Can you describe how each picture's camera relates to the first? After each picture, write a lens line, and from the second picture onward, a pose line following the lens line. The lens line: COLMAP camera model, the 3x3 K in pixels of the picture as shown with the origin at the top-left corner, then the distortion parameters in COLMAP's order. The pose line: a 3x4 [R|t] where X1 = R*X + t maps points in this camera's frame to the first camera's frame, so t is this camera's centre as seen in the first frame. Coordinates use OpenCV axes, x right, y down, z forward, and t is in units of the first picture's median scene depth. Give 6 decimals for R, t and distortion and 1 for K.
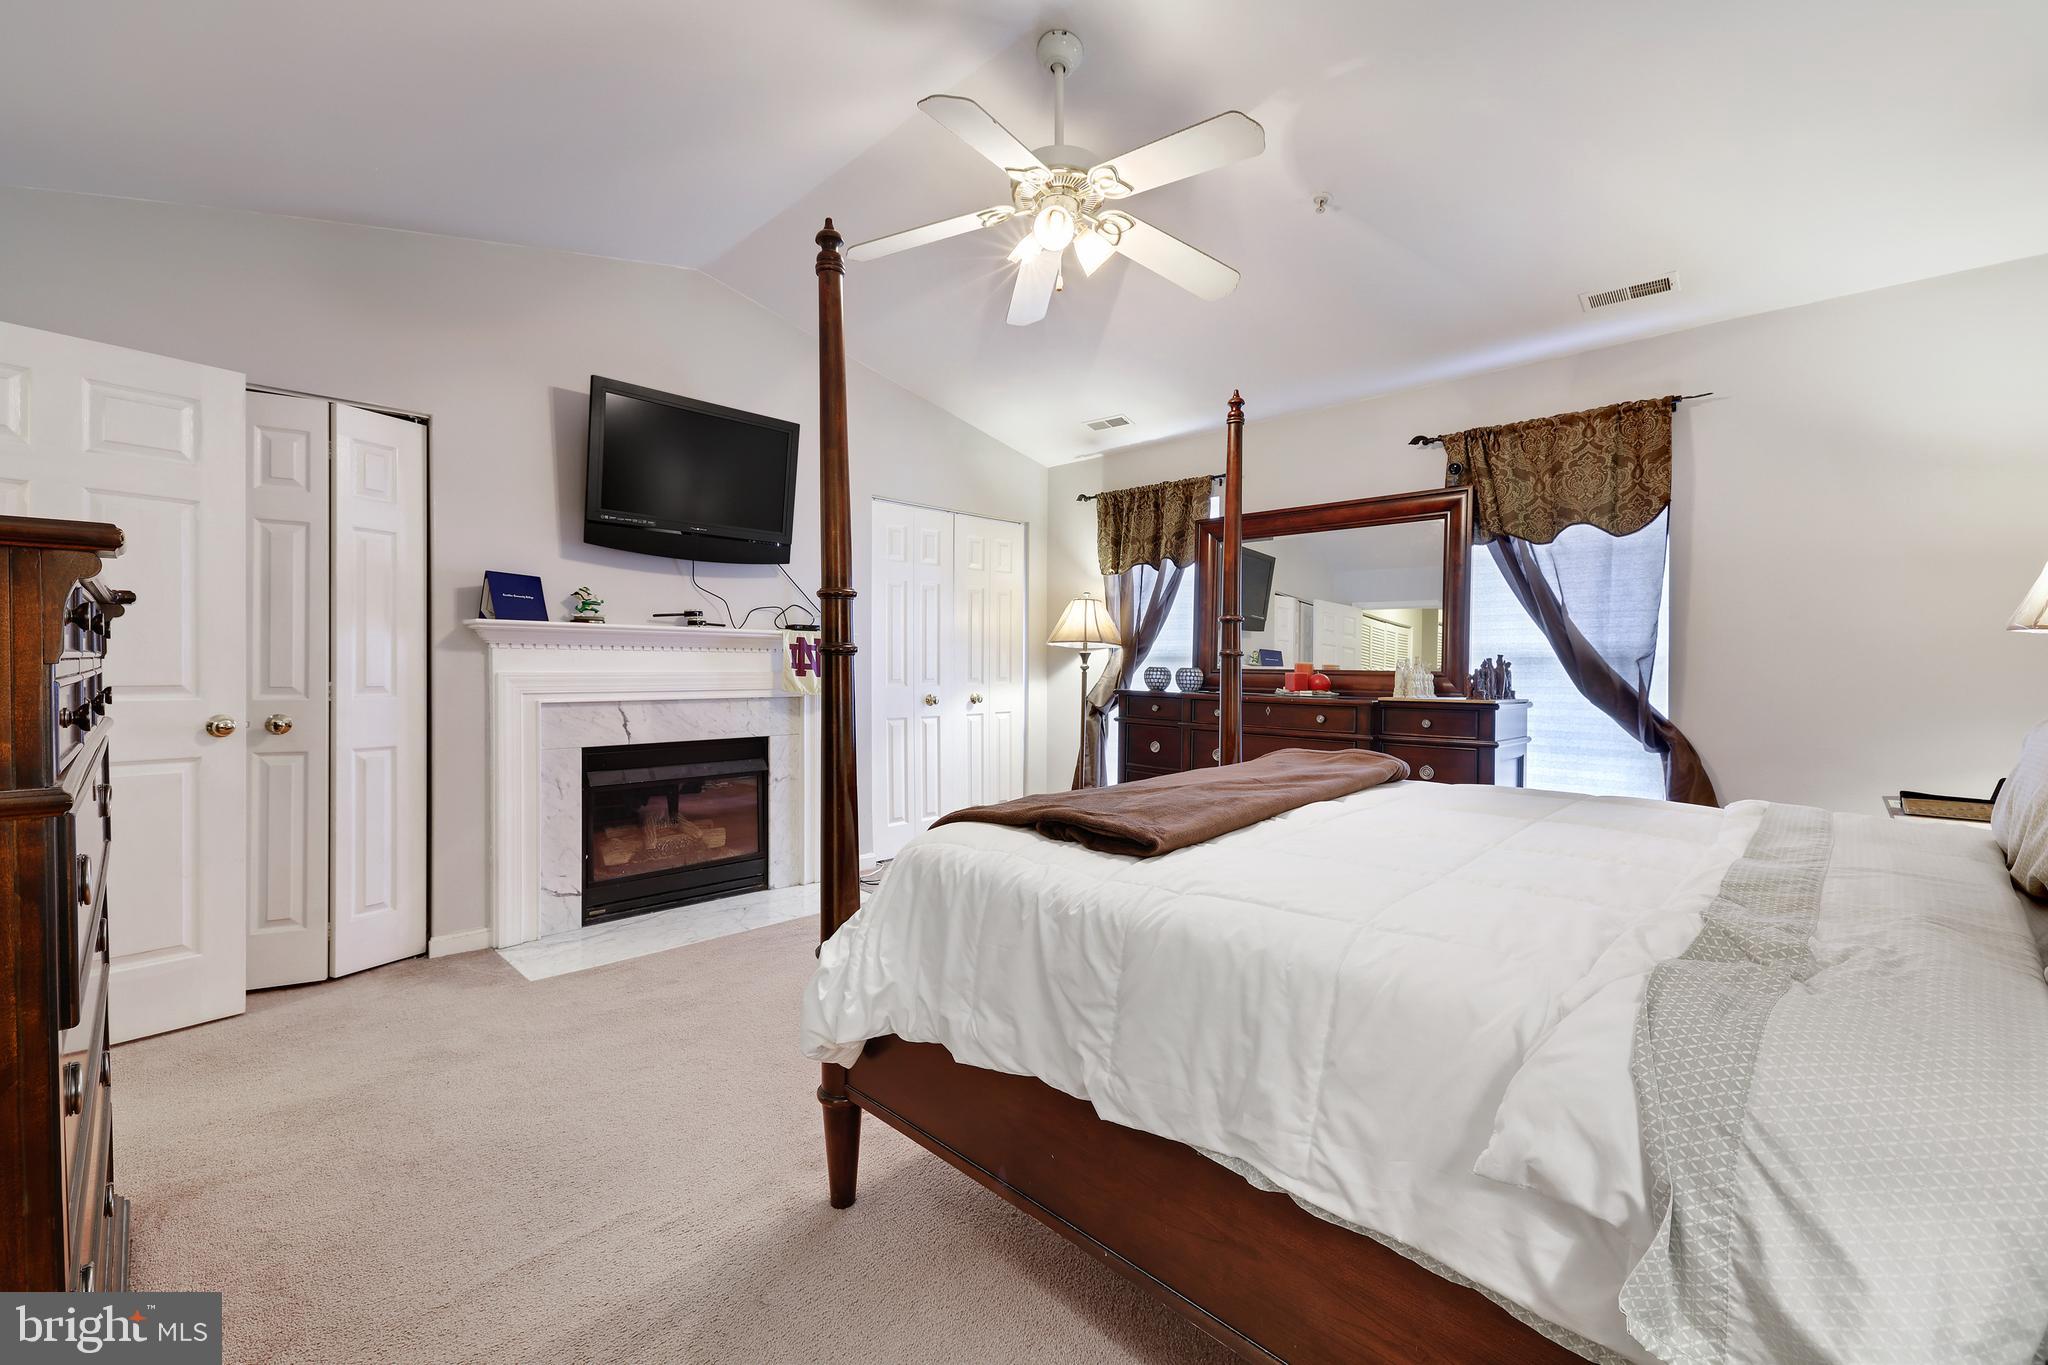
lens RADIAL K [[889.9, 0, 1000.2], [0, 889.9, 662.3], [0, 0, 1]] dist [-0.003211, -0.000051]
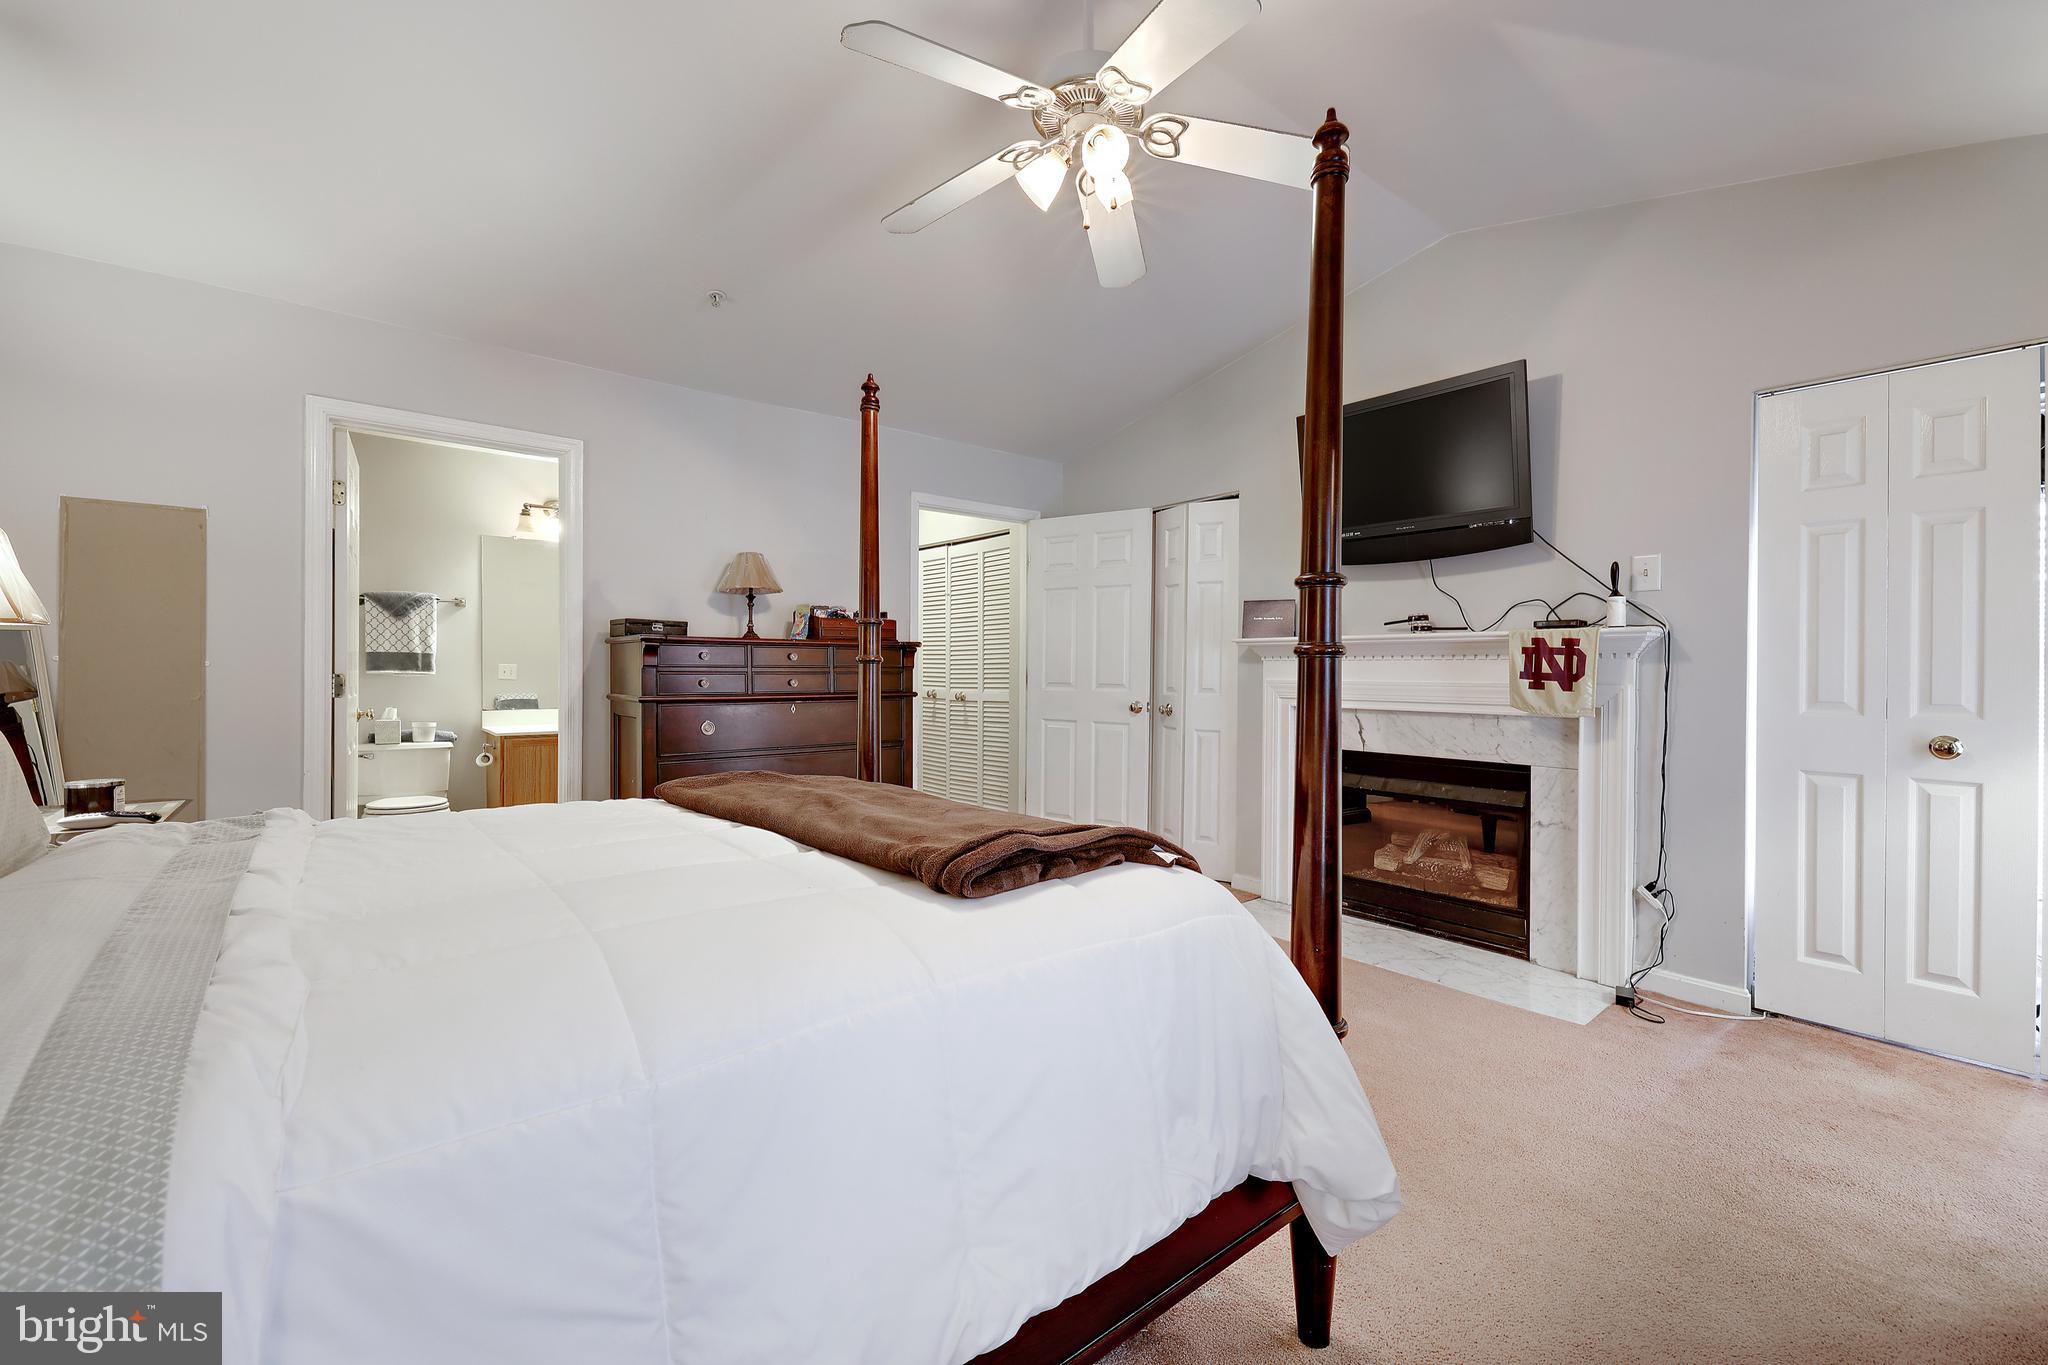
lens RADIAL K [[854.3, 0, 1011.1], [0, 854.3, 670.4], [0, 0, 1]] dist [0.000320, 0.000334]
pose [[-0.163100, -0.007412, -0.986582, 0.594085], [-0.004553, 0.999967, -0.006760, 0.006894], [0.986599, 0.003389, -0.163128, 0.717256]]
